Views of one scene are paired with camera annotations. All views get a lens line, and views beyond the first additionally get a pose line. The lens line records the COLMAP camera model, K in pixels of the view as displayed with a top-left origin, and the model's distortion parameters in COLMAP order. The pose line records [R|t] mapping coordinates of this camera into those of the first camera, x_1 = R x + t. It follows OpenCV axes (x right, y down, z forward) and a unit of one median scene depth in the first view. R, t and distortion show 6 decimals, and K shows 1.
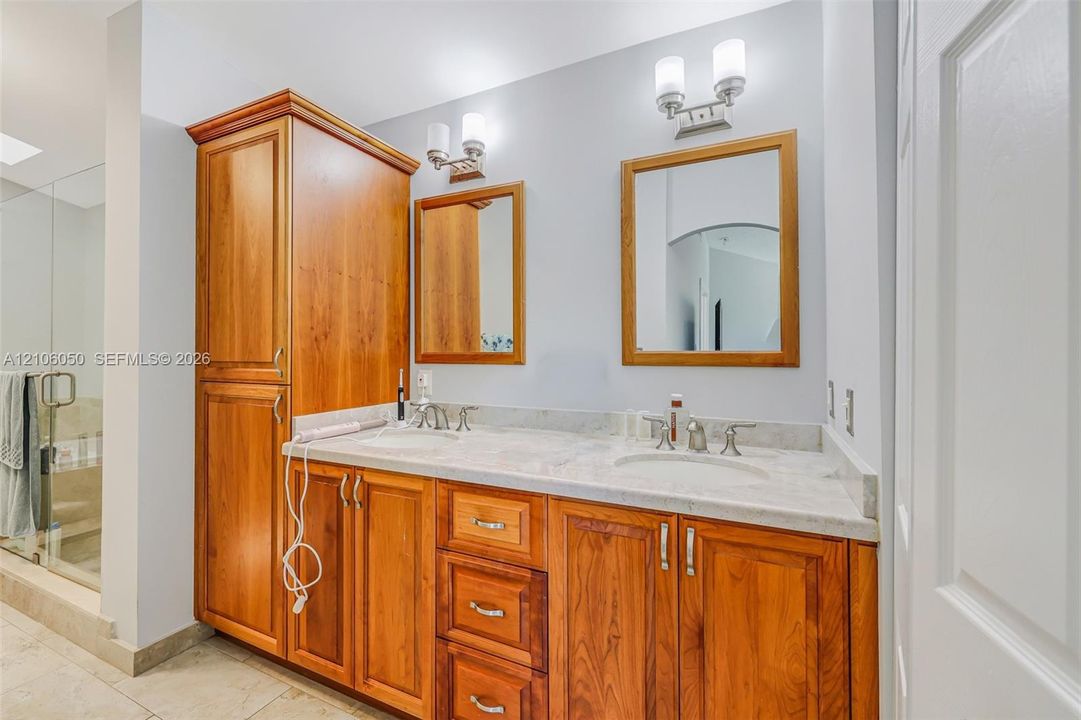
lens RADIAL K [[469.3, 0, 532.9], [0, 469.3, 357.2], [0, 0, 1]] dist [0.005321, -0.000854]
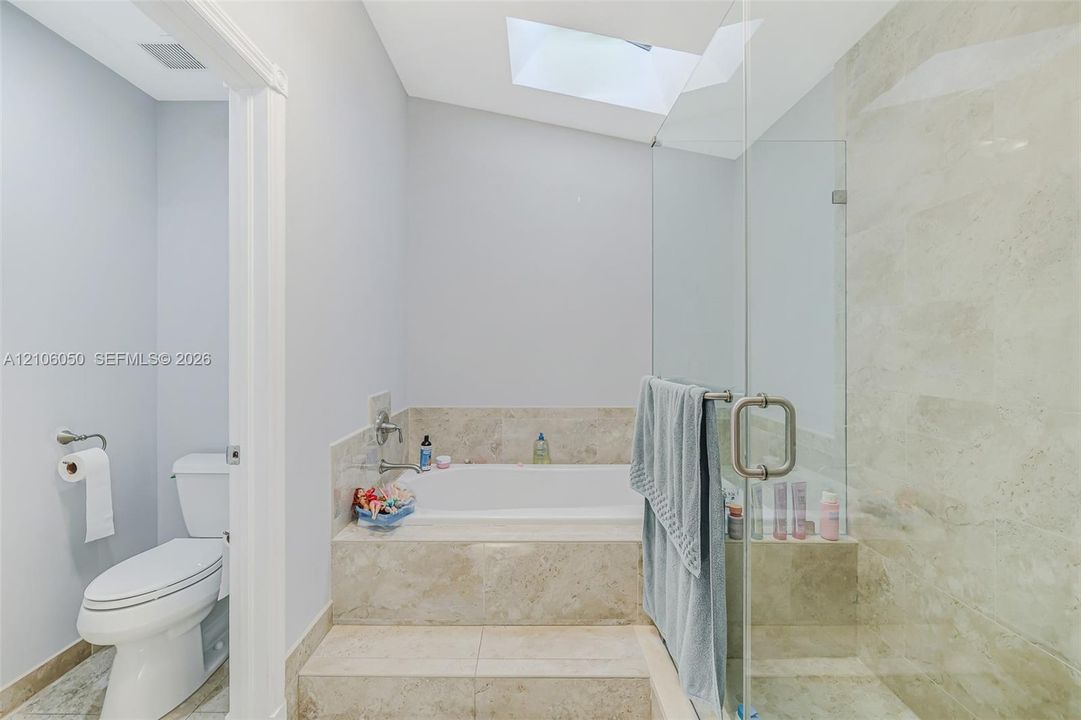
lens RADIAL K [[469.3, 0, 536.4], [0, 469.3, 357.6], [0, 0, 1]] dist [0.005321, -0.000854]
pose [[0.441302, 0.001424, -0.897357, -0.703808], [0.006715, 0.999965, 0.004890, -0.006363], [0.897333, -0.008184, 0.441278, 0.619227]]
